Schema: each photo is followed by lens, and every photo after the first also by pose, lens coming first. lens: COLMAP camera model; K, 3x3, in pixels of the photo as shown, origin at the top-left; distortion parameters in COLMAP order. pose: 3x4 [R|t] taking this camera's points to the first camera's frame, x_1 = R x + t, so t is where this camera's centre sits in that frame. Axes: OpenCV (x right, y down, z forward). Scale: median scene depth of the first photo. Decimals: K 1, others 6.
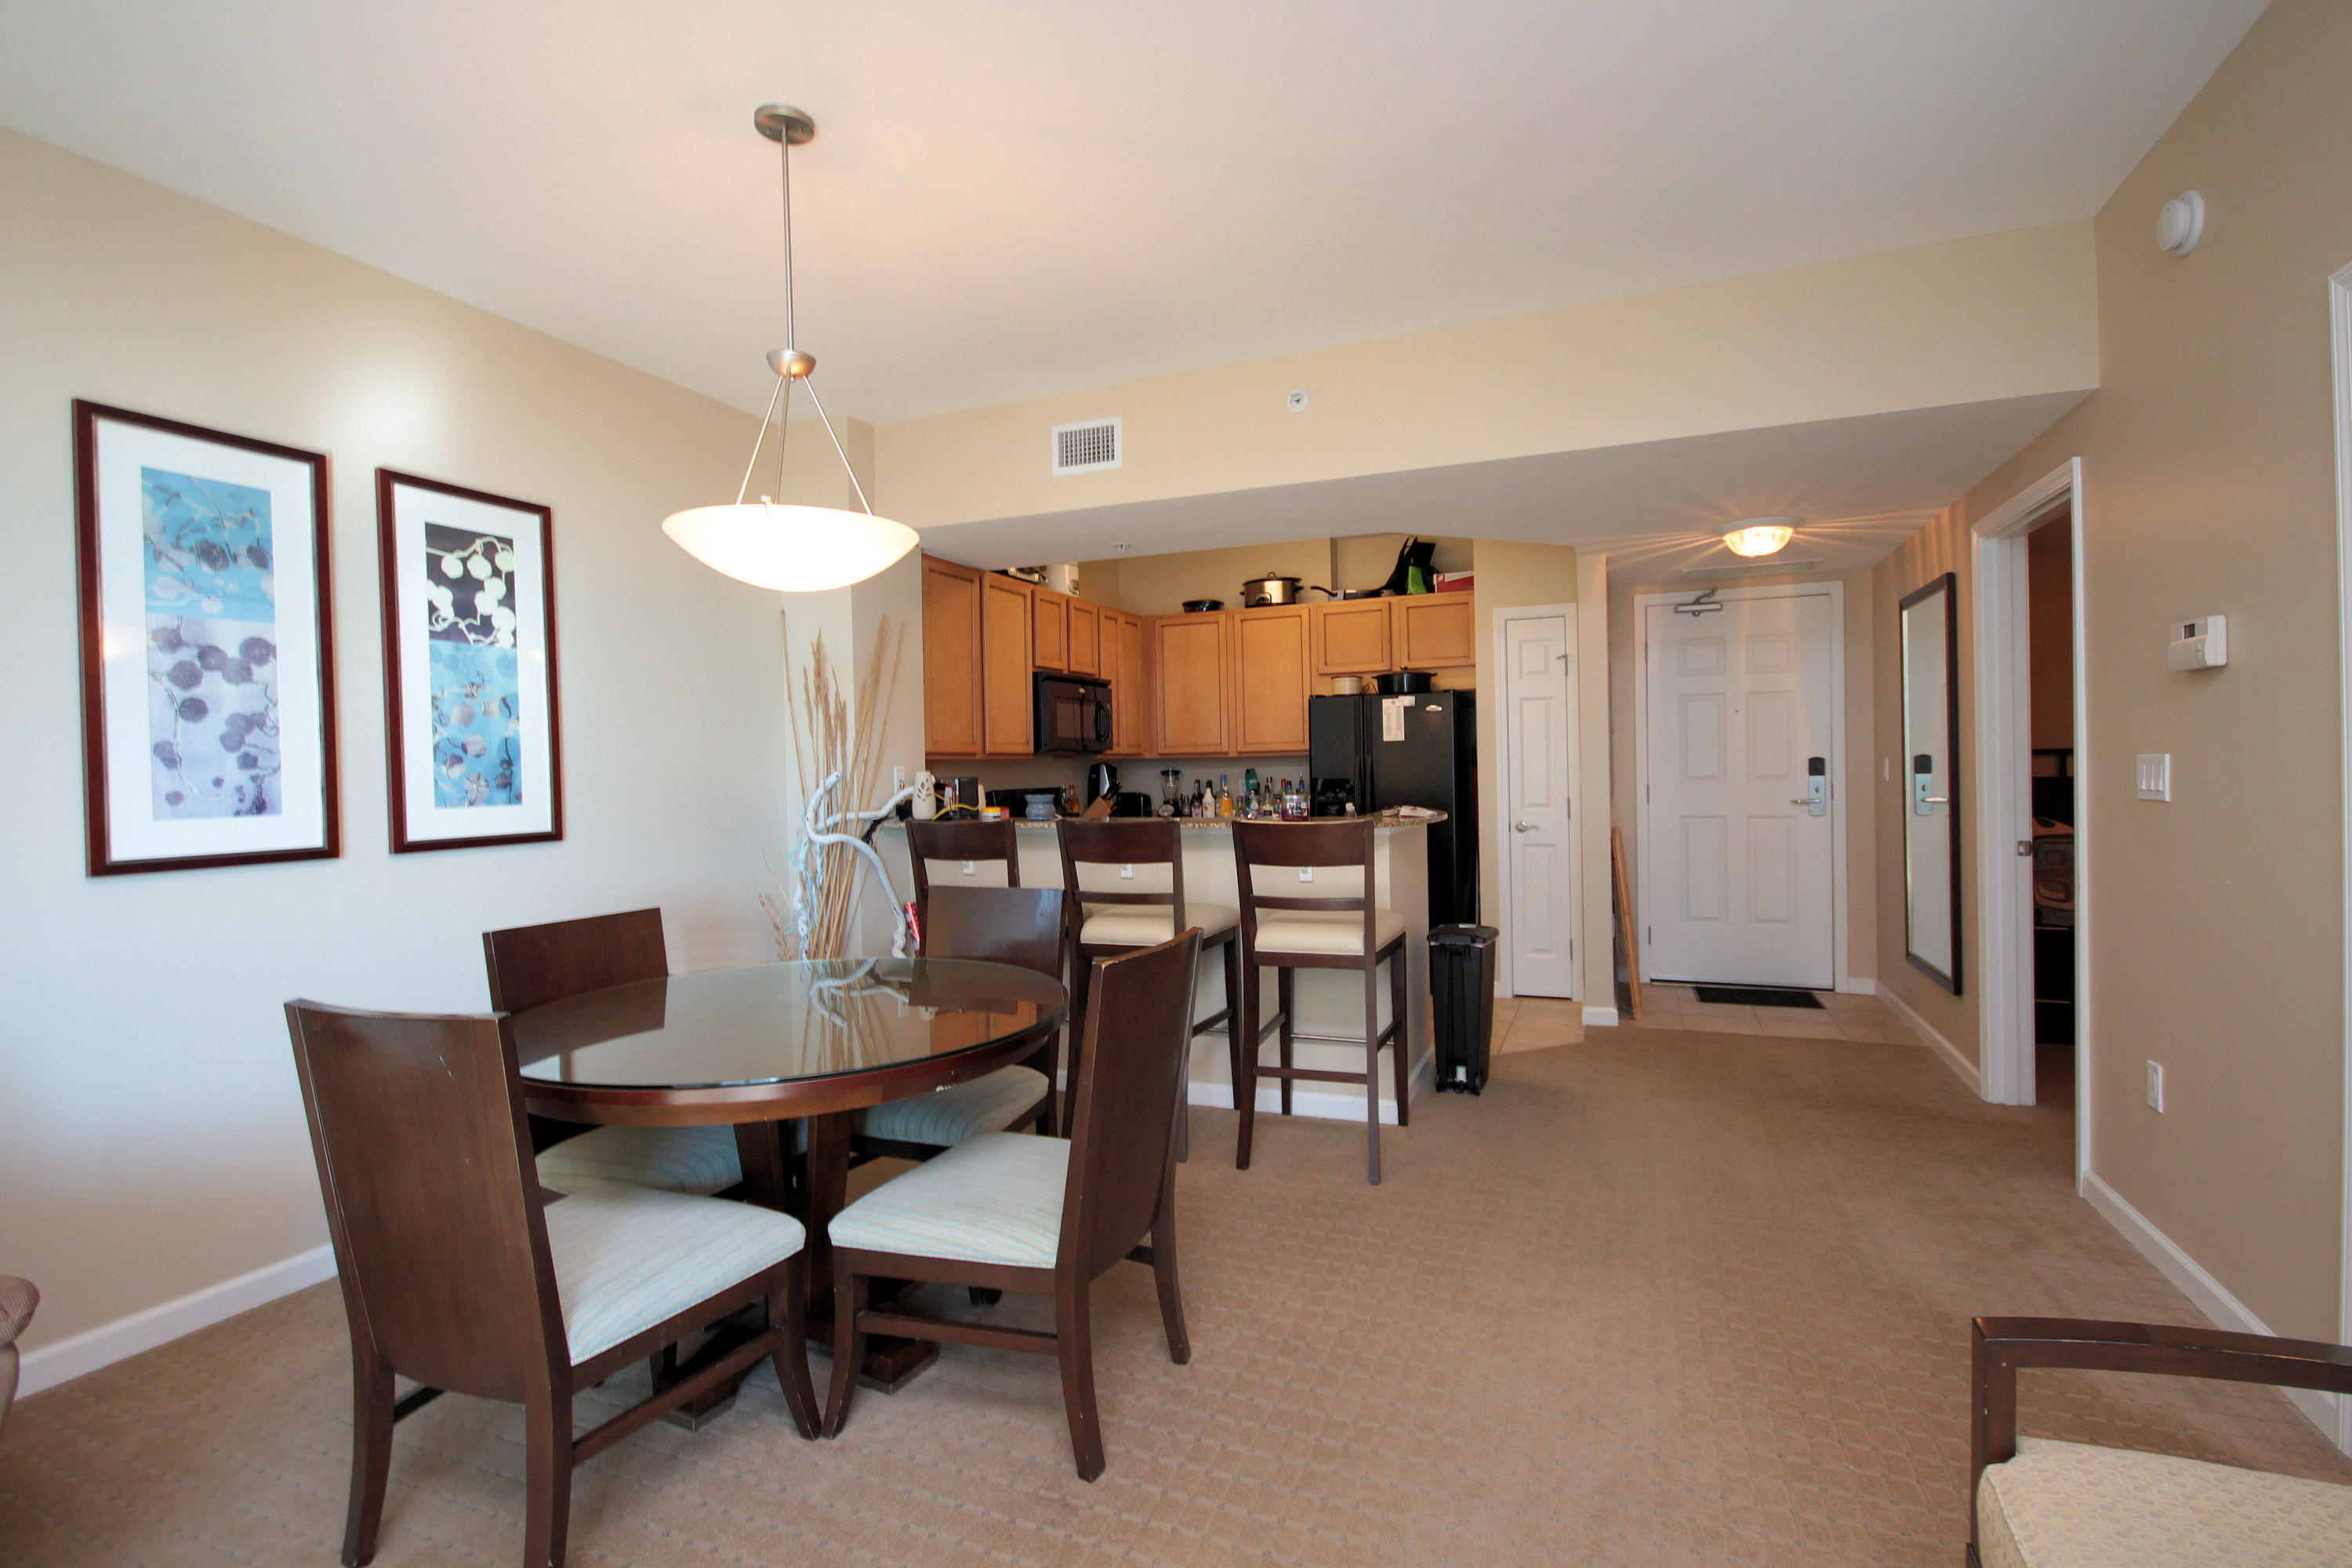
lens RADIAL K [[1089.9, 0, 1194.9], [0, 1089.9, 783.6], [0, 0, 1]] dist [-0.003892, -0.000948]
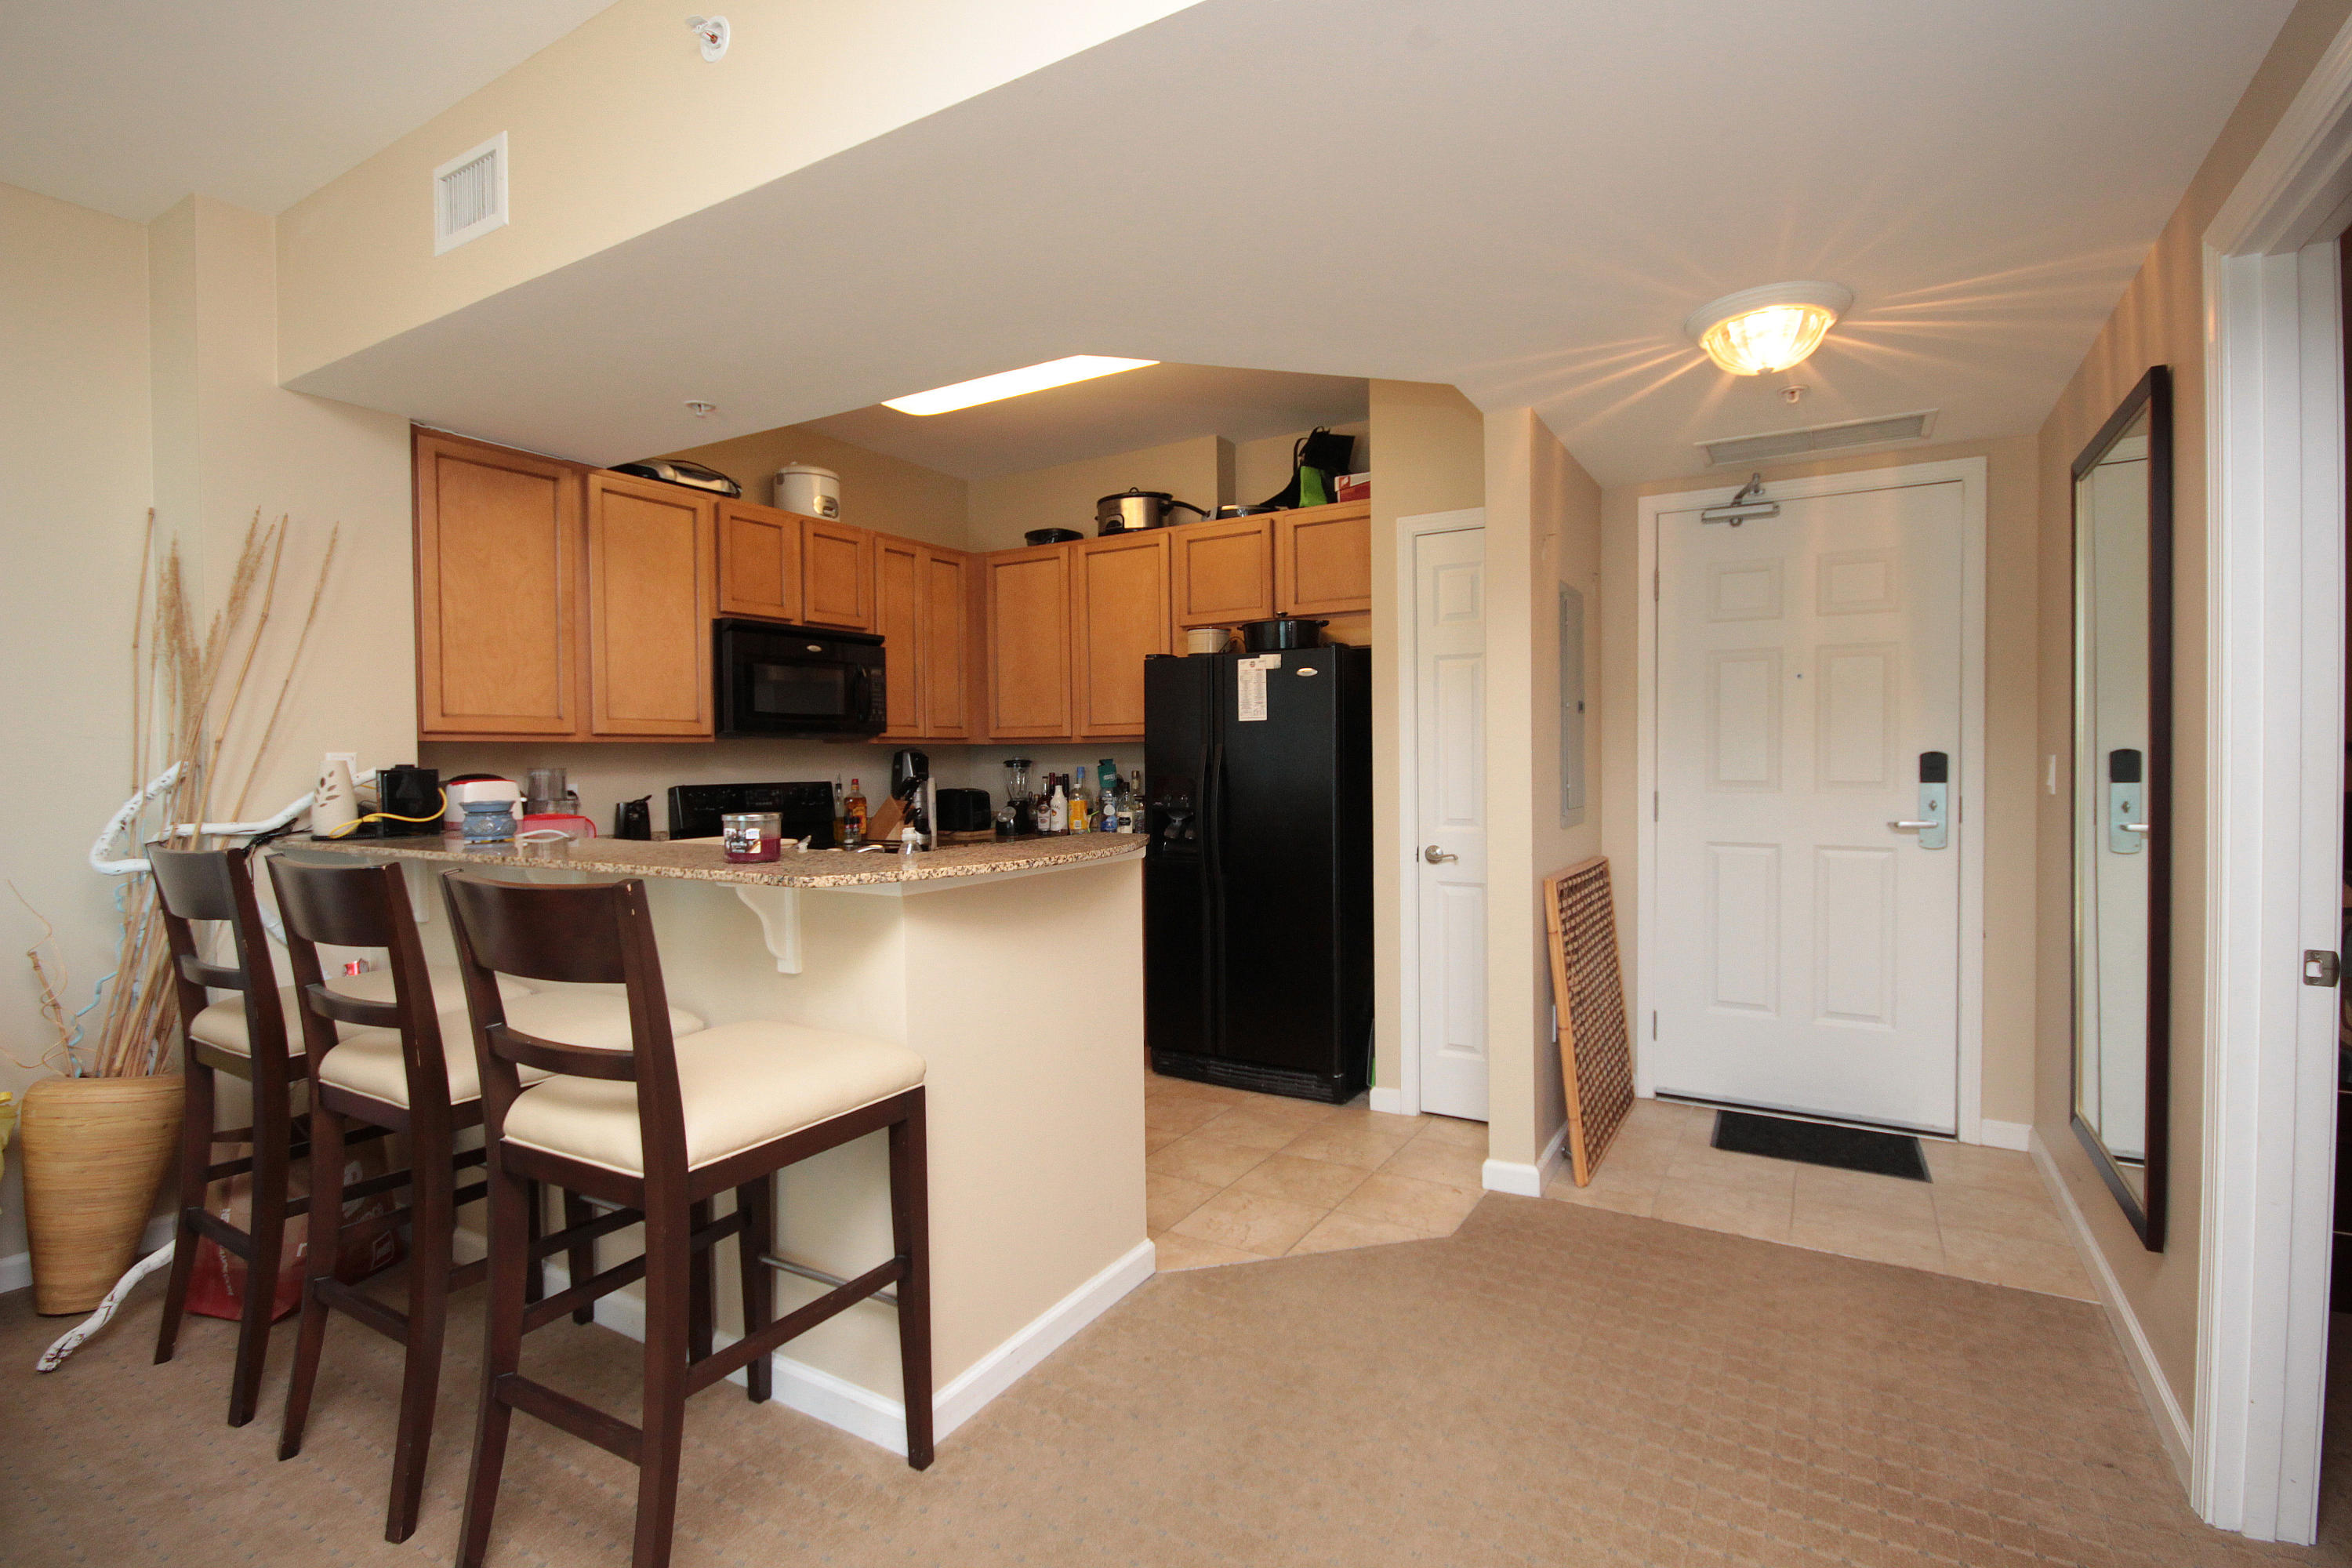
lens RADIAL K [[1089.9, 0, 1194.9], [0, 1089.9, 783.6], [0, 0, 1]] dist [-0.003892, -0.000948]
pose [[0.988280, 0.014906, -0.151924, 0.457486], [-0.012990, 0.999823, 0.013594, -0.017115], [0.152099, -0.011461, 0.988299, 0.602842]]
